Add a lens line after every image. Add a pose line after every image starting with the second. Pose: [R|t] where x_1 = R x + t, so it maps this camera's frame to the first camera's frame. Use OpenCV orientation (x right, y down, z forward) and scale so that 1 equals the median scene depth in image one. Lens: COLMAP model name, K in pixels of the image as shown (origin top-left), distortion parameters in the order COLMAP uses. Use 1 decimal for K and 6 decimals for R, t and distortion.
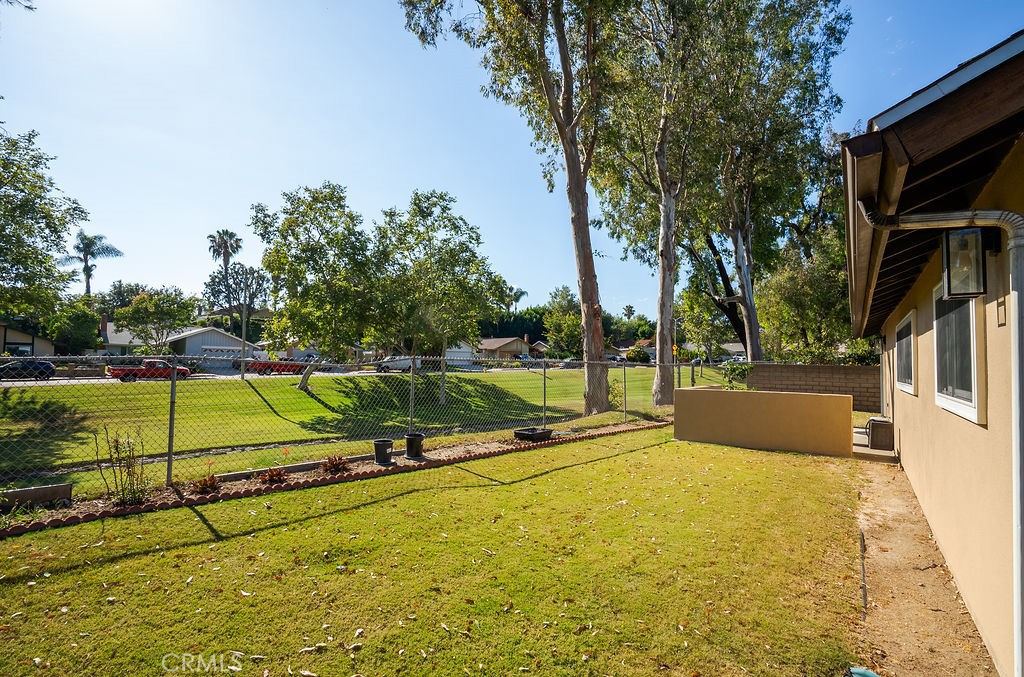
lens RADIAL K [[492.9, 0, 512.0], [0, 492.9, 338.5], [0, 0, 1]] dist [0.003139, 0.001662]
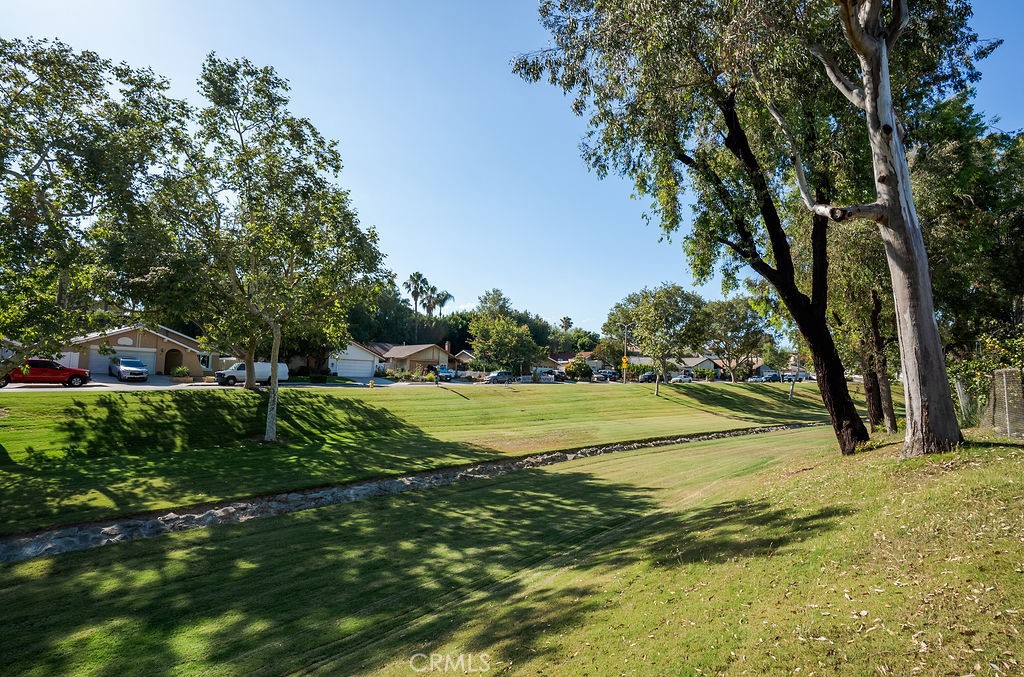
lens RADIAL K [[492.9, 0, 512.0], [0, 492.9, 338.5], [0, 0, 1]] dist [0.003139, 0.001662]
pose [[0.991310, 0.025643, 0.129026, 0.031644], [-0.021613, 0.999237, -0.032535, 0.011481], [-0.129762, 0.029464, 0.991107, 0.175985]]
